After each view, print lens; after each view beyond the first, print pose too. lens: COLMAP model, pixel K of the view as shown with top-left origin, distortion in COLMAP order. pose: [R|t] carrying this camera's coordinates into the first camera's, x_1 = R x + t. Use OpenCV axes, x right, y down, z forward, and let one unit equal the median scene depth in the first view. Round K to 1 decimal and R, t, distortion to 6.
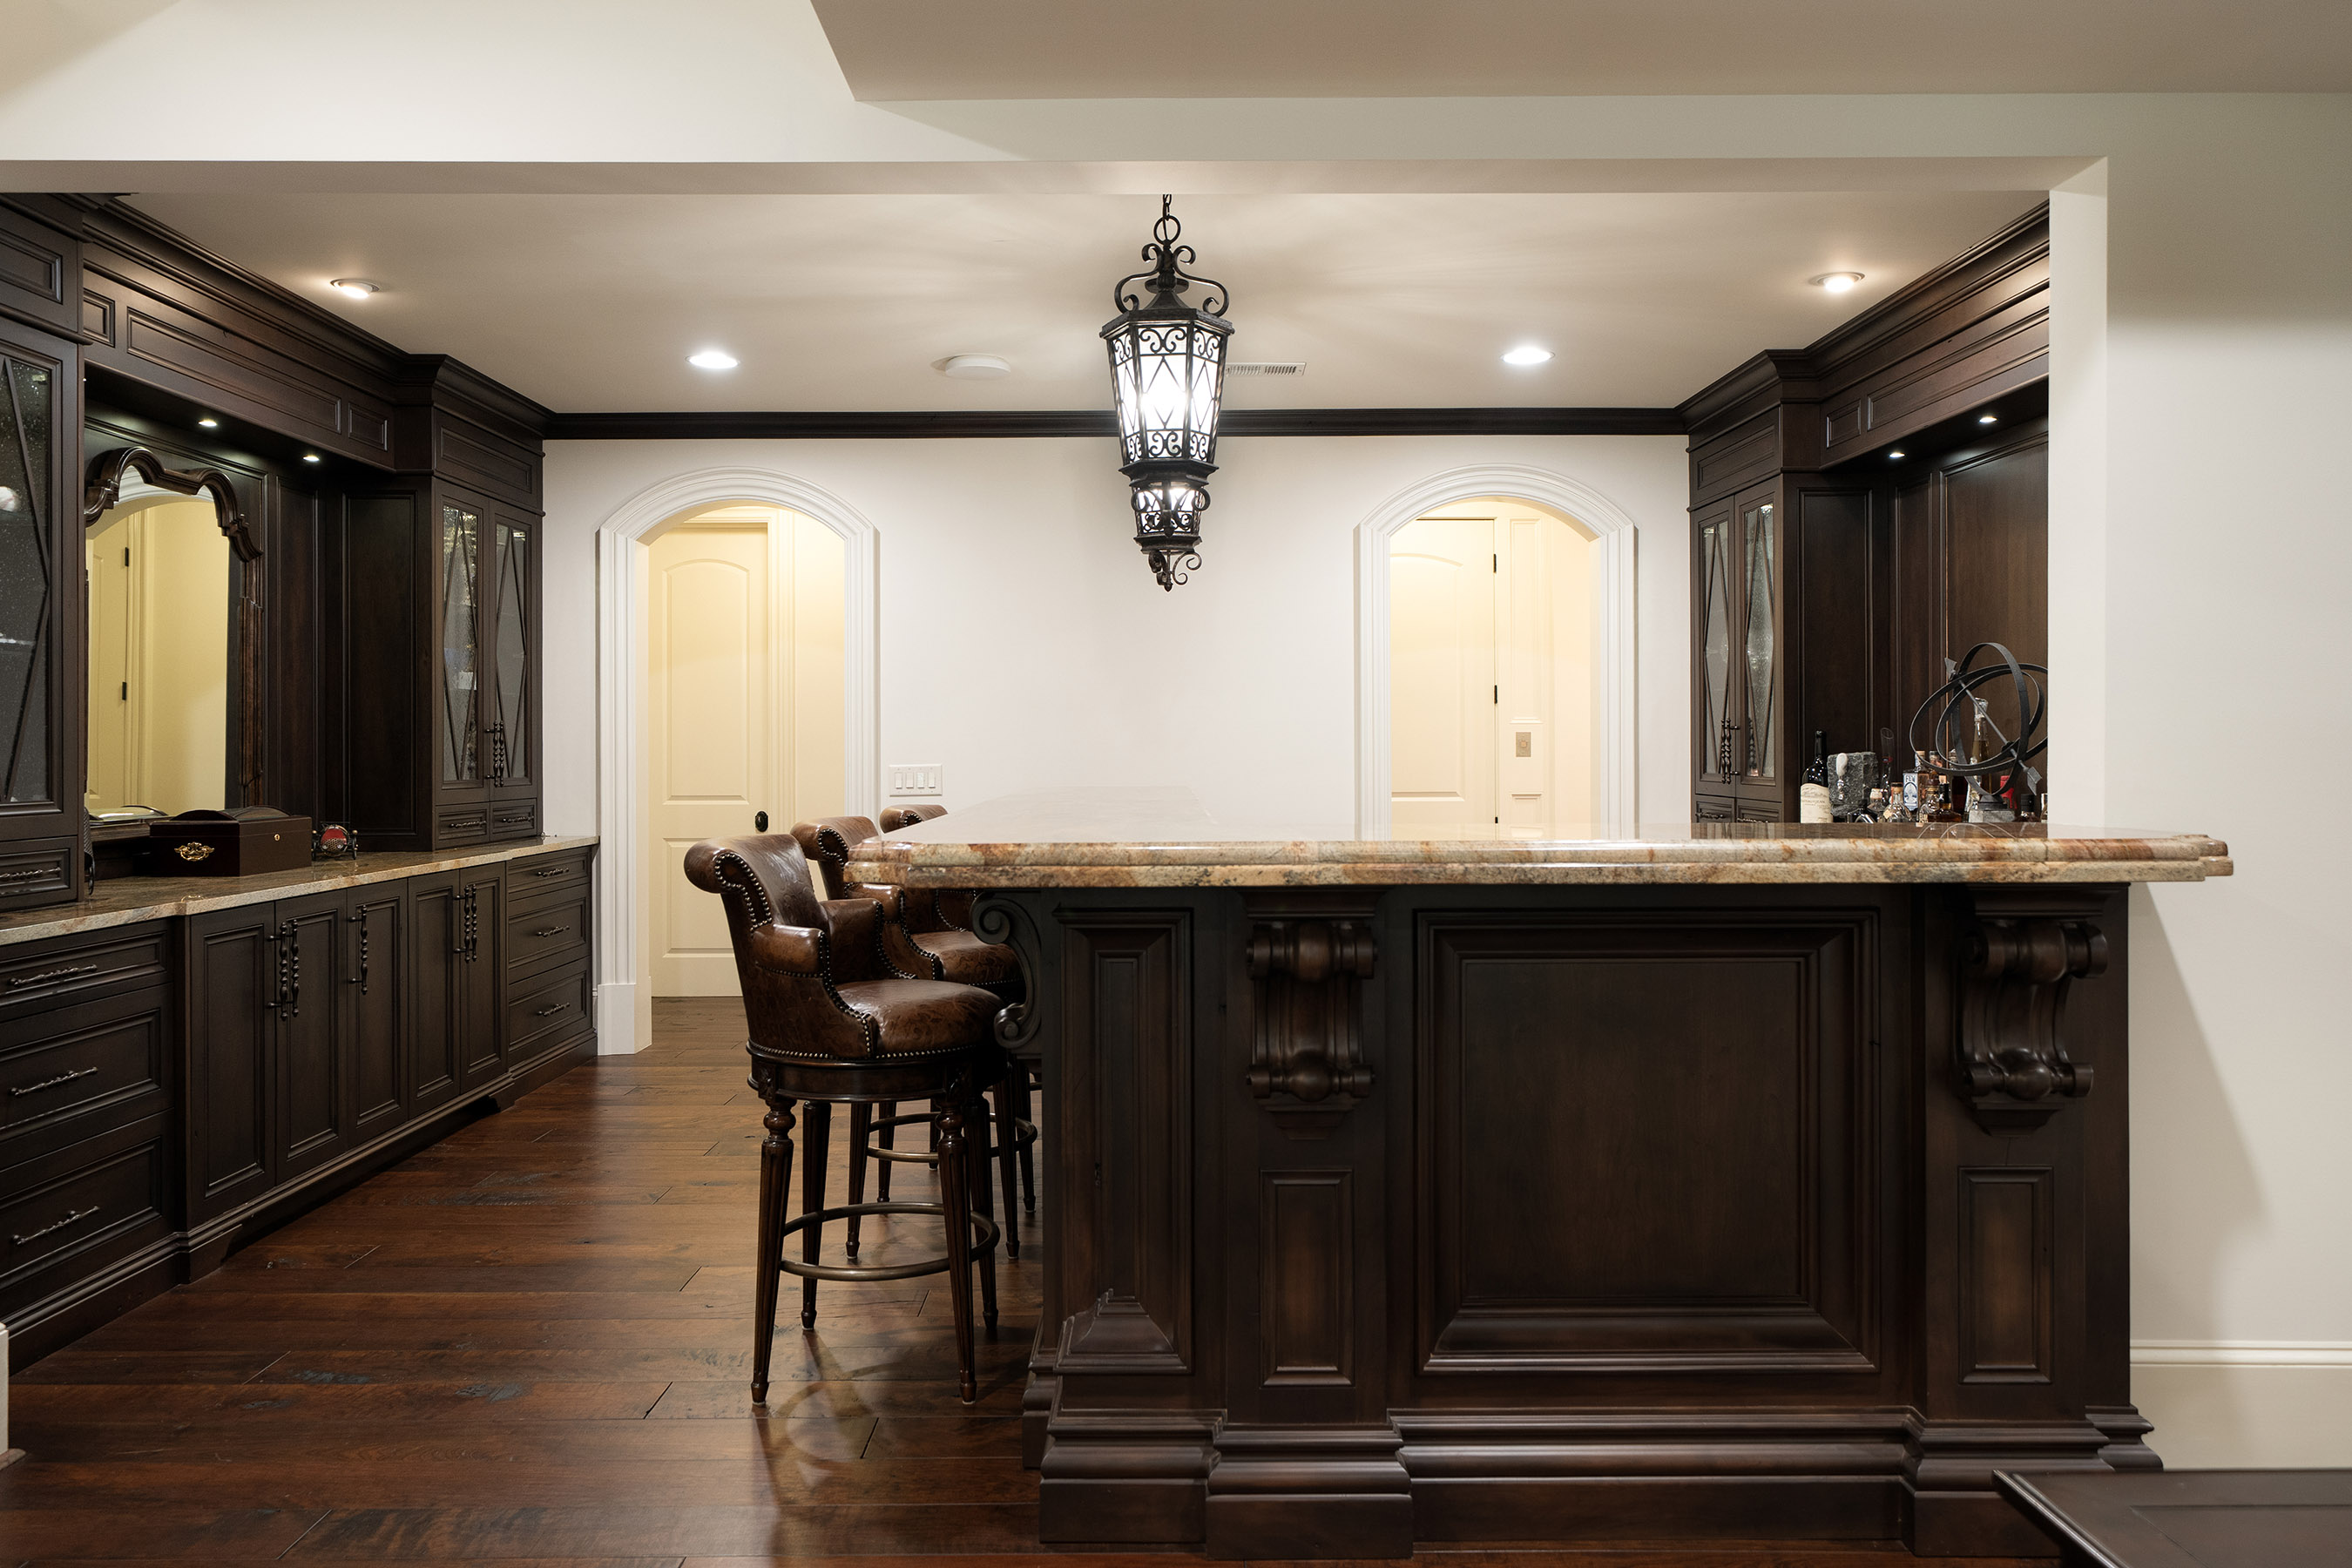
lens RADIAL K [[1618.4, 0, 1170.2], [0, 1618.4, 743.8], [0, 0, 1]] dist [0.000345, 0.000626]
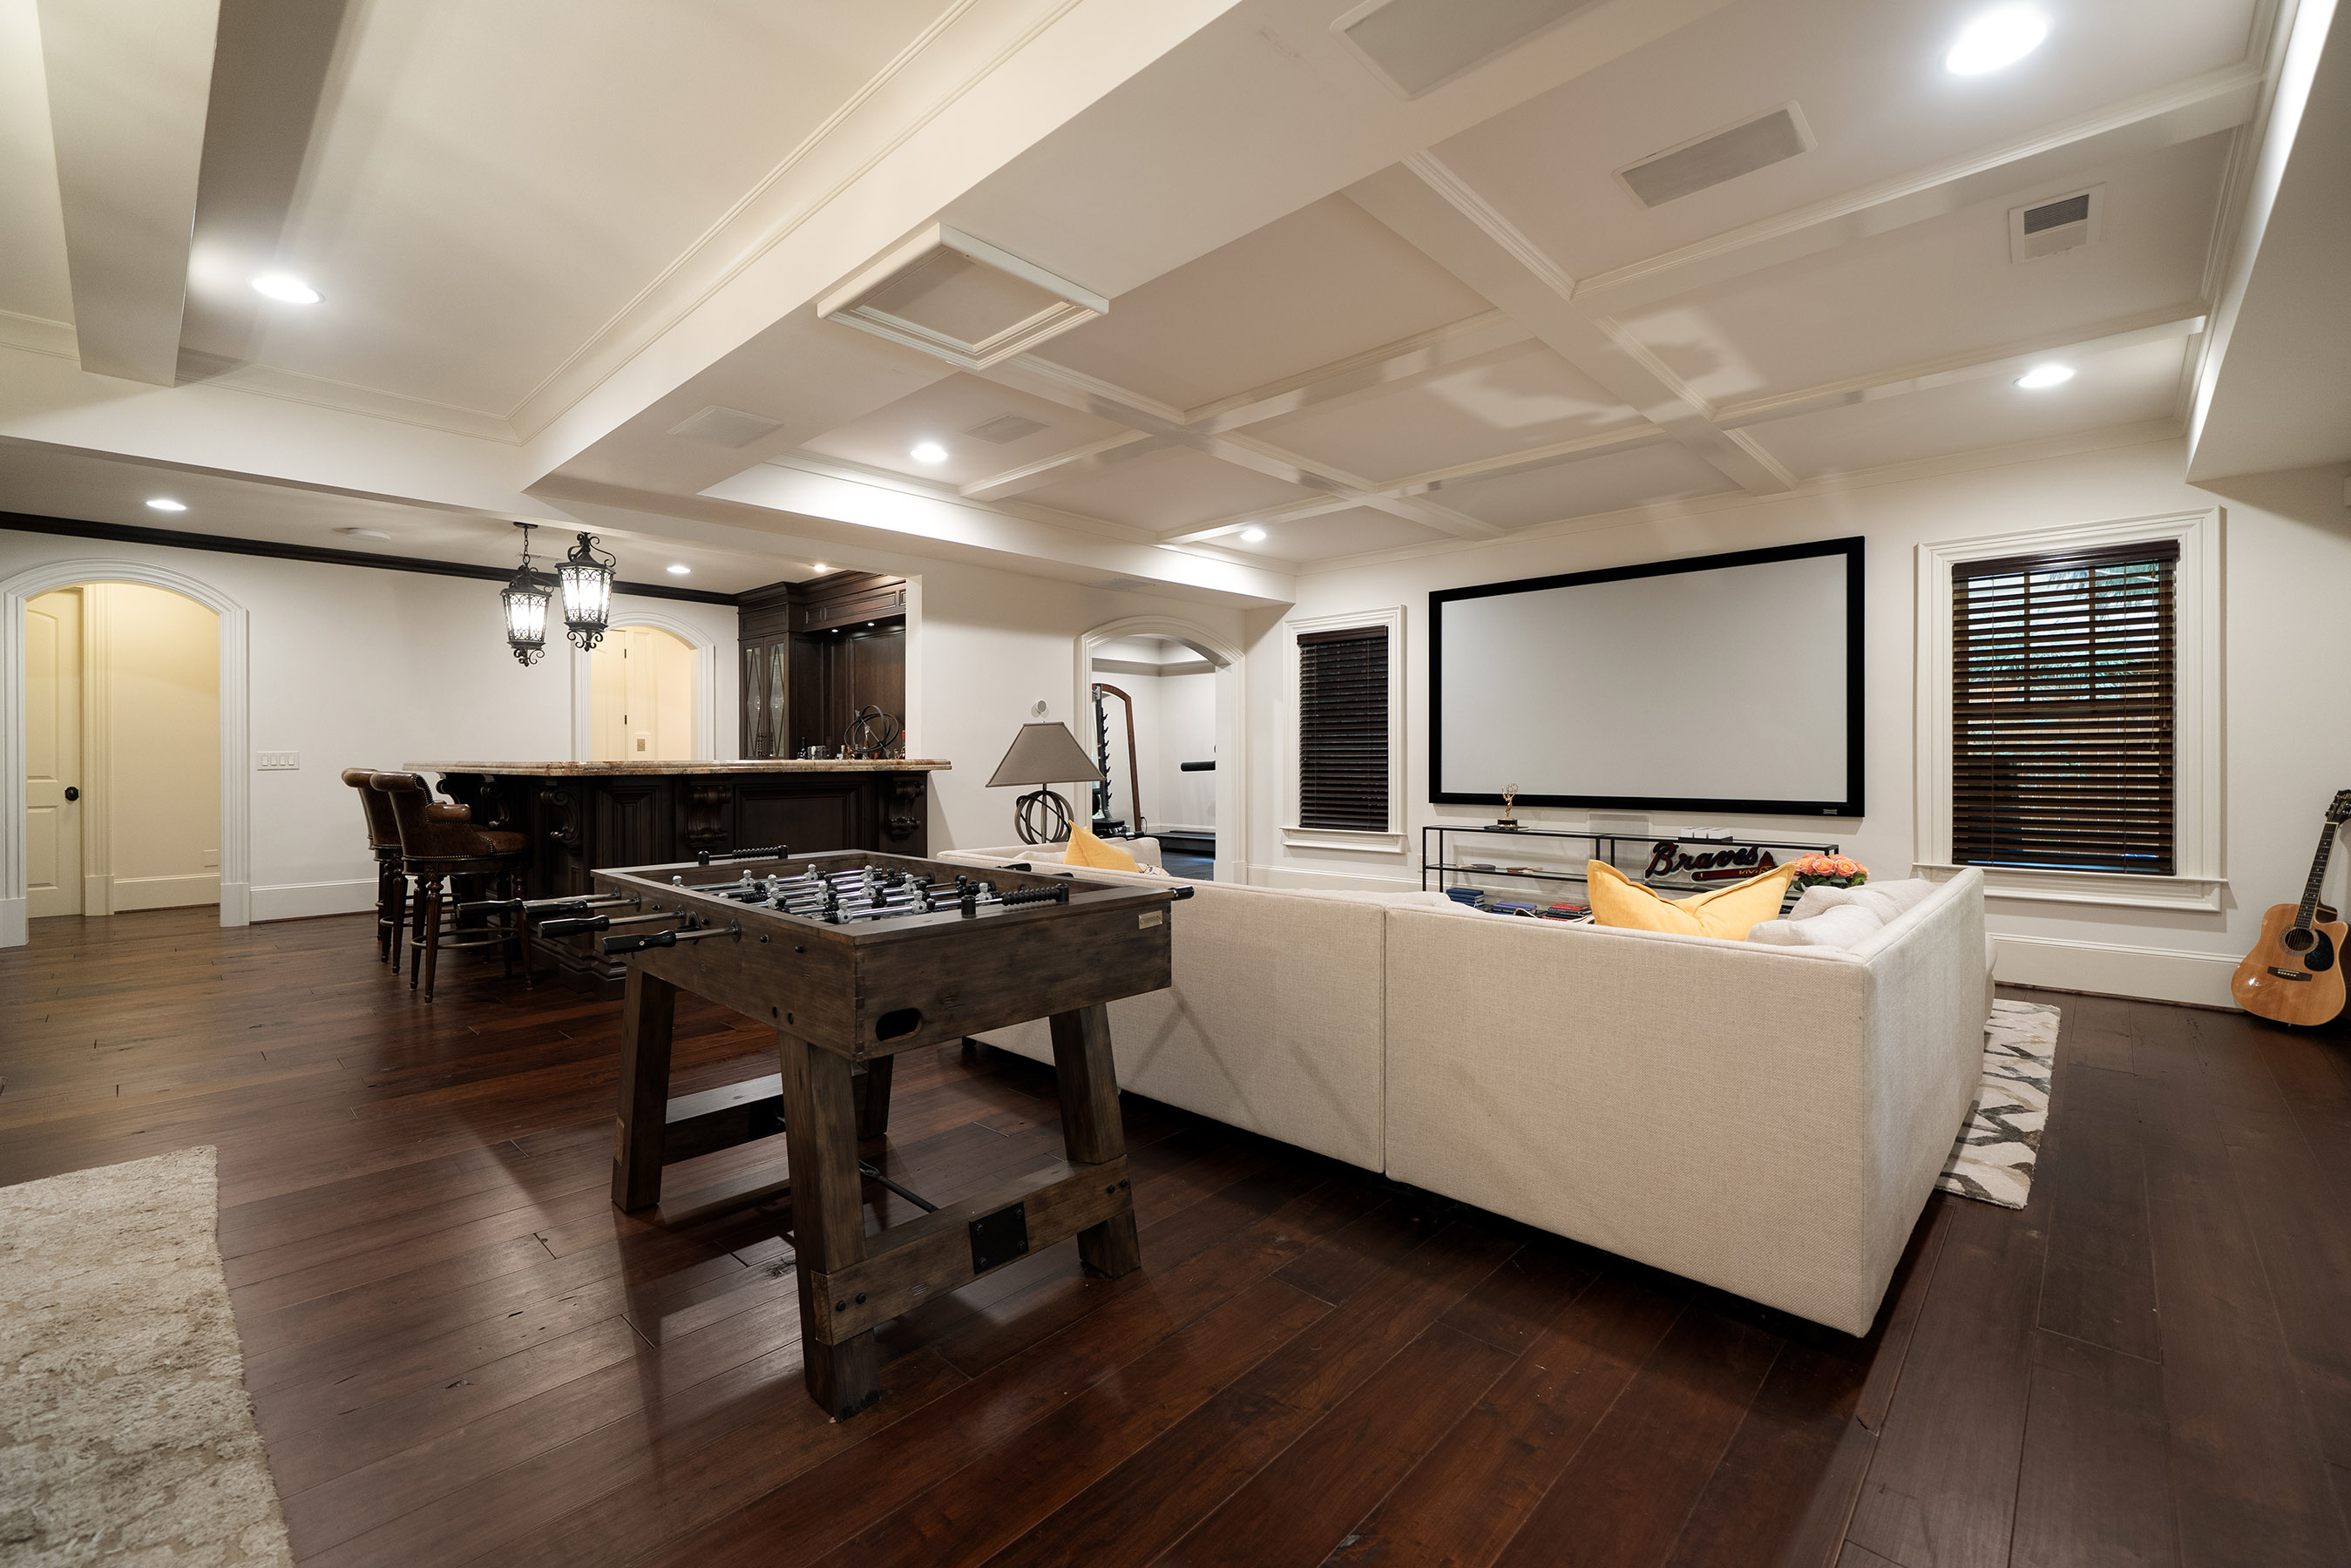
lens RADIAL K [[989.6, 0, 1175.5], [0, 989.6, 784.0], [0, 0, 1]] dist [-0.000581, -0.000031]
pose [[0.684835, -0.019547, 0.728436, -0.374203], [0.000212, 0.999645, 0.026626, 0.027350], [-0.728698, -0.018080, 0.684597, -0.540115]]
